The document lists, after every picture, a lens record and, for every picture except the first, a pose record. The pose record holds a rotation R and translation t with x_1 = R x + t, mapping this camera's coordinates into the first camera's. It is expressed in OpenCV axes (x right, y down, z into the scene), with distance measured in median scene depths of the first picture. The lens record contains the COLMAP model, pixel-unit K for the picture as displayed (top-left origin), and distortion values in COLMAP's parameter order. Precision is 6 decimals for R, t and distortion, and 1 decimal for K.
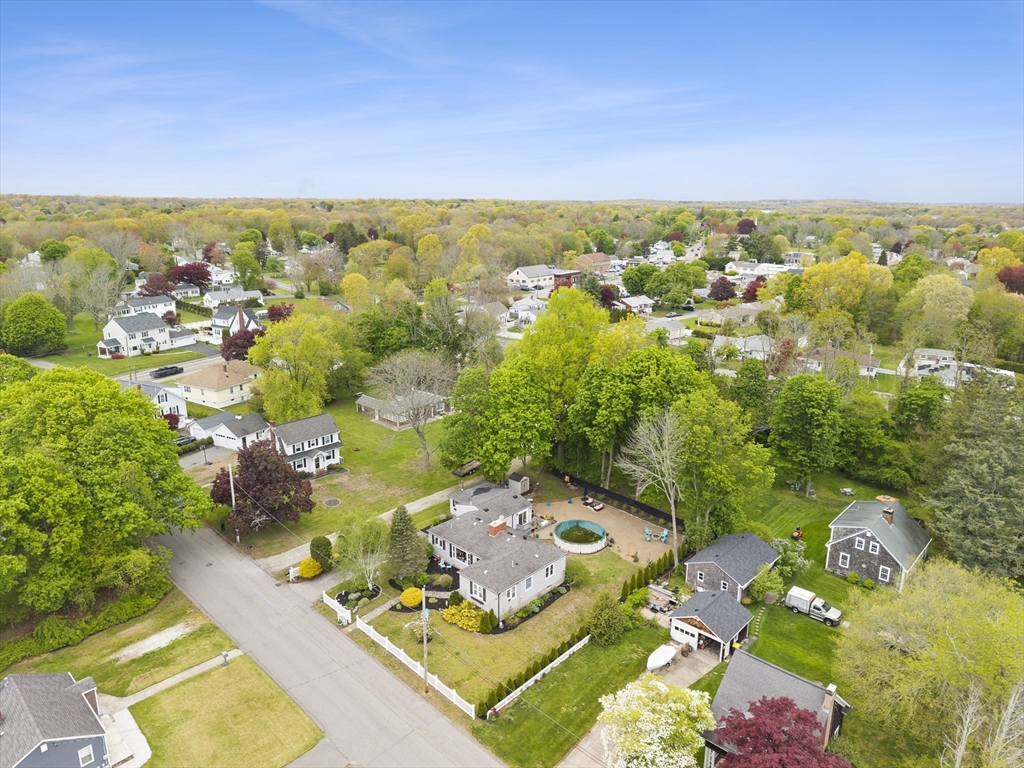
lens RADIAL K [[681.7, 0, 516.4], [0, 681.7, 381.6], [0, 0, 1]] dist [0.021414, -0.007974]
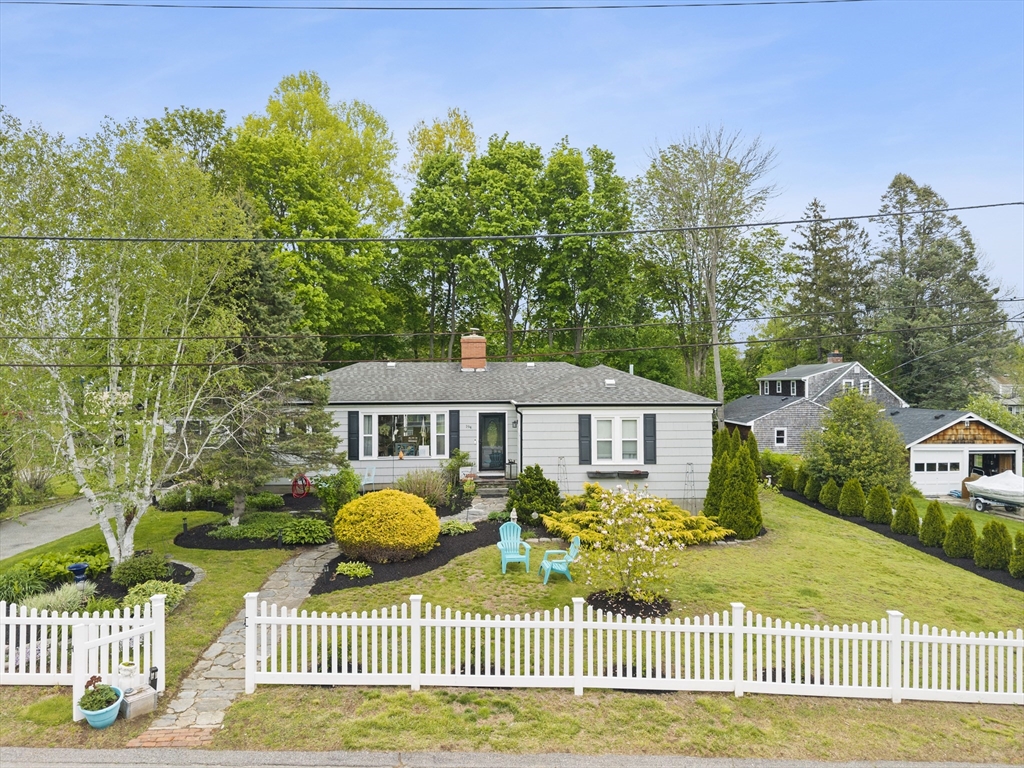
lens RADIAL K [[681.7, 0, 511.7], [0, 681.7, 382.5], [0, 0, 1]] dist [0.021414, -0.007974]
pose [[0.705325, -0.003849, 0.708874, -0.266028], [0.187343, 0.965444, -0.181163, 0.299612], [-0.683681, 0.260581, 0.681673, 0.758759]]
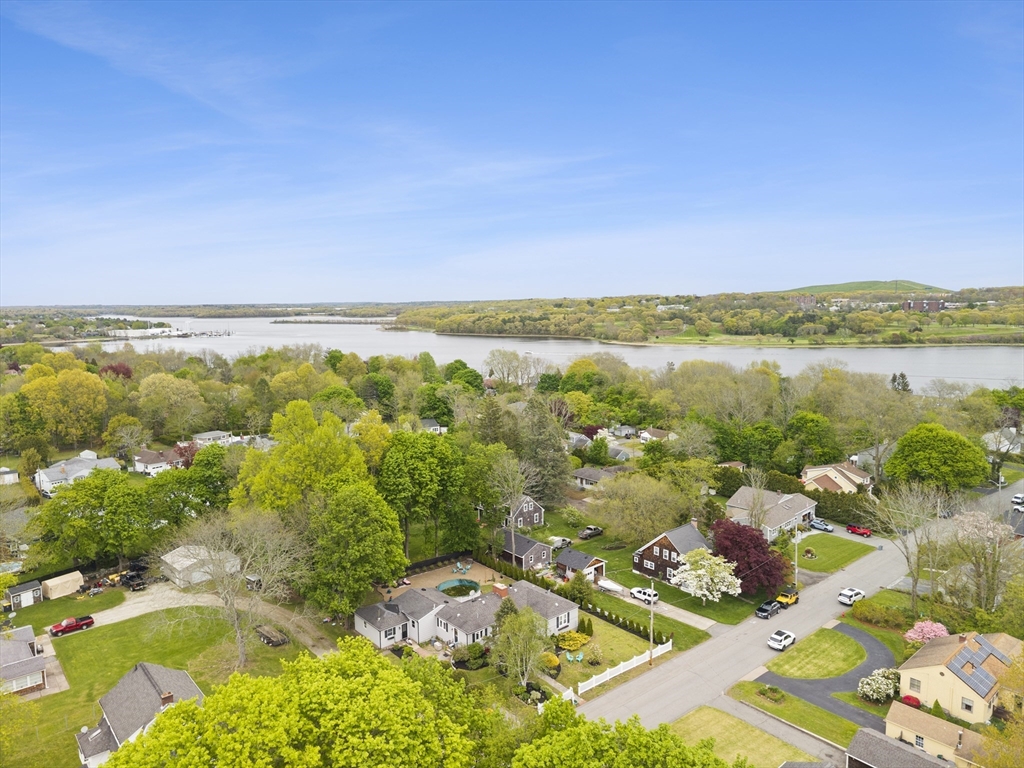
lens RADIAL K [[681.7, 0, 508.5], [0, 681.7, 386.7], [0, 0, 1]] dist [0.021414, -0.007974]
pose [[0.101078, -0.126795, 0.986766, -1.140579], [0.264371, 0.959609, 0.096225, -0.228370], [-0.959110, 0.251146, 0.130516, 0.755514]]
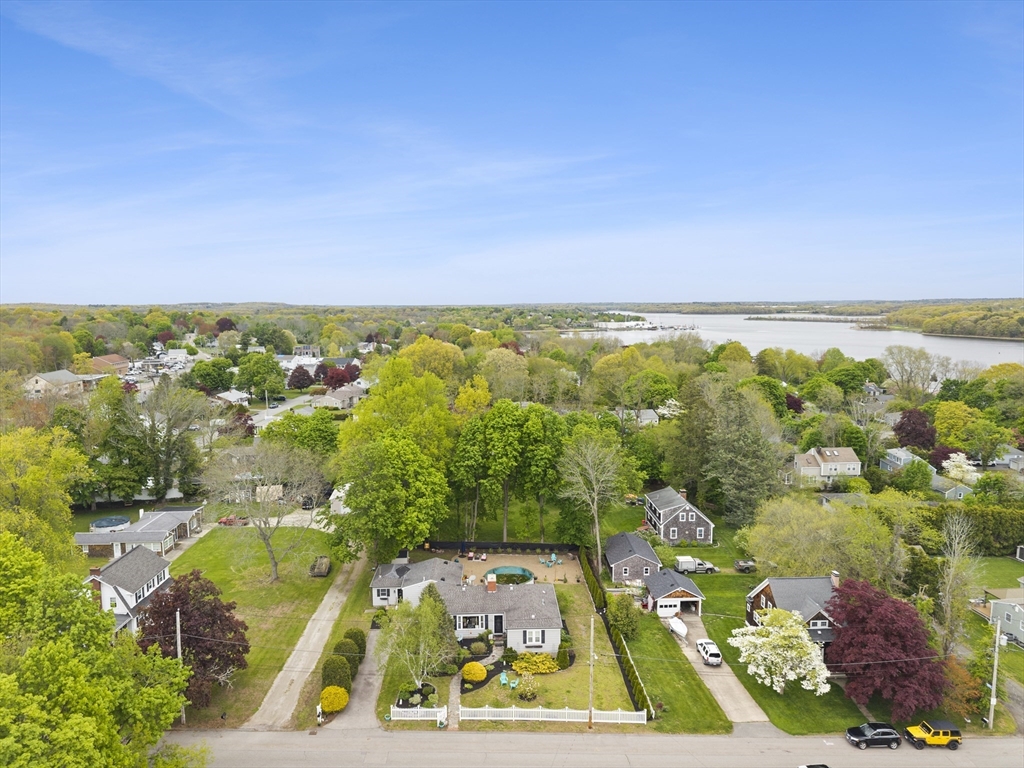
lens RADIAL K [[681.7, 0, 511.9], [0, 681.7, 388.3], [0, 0, 1]] dist [0.021414, -0.007974]
pose [[0.705840, -0.093501, 0.702174, -0.697860], [0.187729, 0.980498, -0.058146, -0.003836], [-0.683043, 0.172860, 0.709628, 0.213511]]
